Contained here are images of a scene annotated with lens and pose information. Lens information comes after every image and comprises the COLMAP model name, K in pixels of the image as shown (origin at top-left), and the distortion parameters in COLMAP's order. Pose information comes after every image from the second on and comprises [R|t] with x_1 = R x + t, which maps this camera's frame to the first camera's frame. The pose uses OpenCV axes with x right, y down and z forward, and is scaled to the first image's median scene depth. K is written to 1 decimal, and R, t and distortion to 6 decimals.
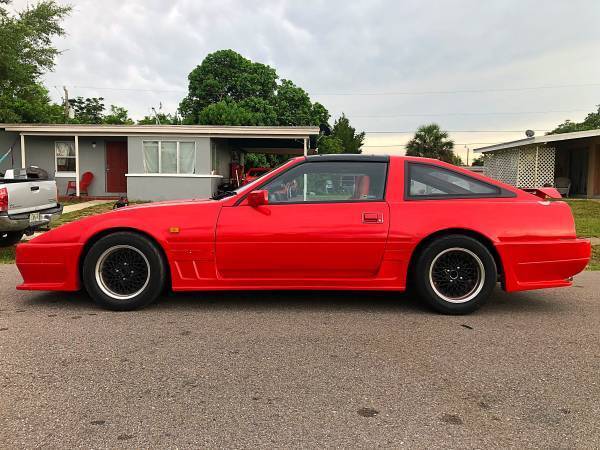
lens RADIAL K [[502.9, 0, 300.6], [0, 502.9, 223.4], [0, 0, 1]] dist [0.025465, -0.005701]
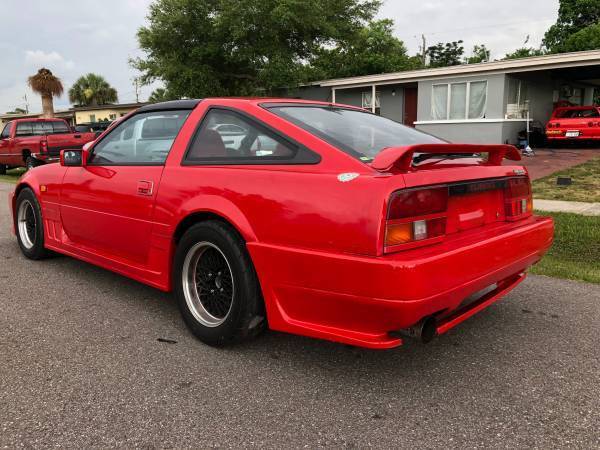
lens RADIAL K [[502.9, 0, 299.4], [0, 502.9, 222.8], [0, 0, 1]] dist [0.025465, -0.005701]
pose [[0.714724, 0.105467, -0.691409, 0.183827], [-0.031943, 0.992456, 0.118368, -0.012223], [0.698677, -0.062515, 0.712701, 0.139039]]
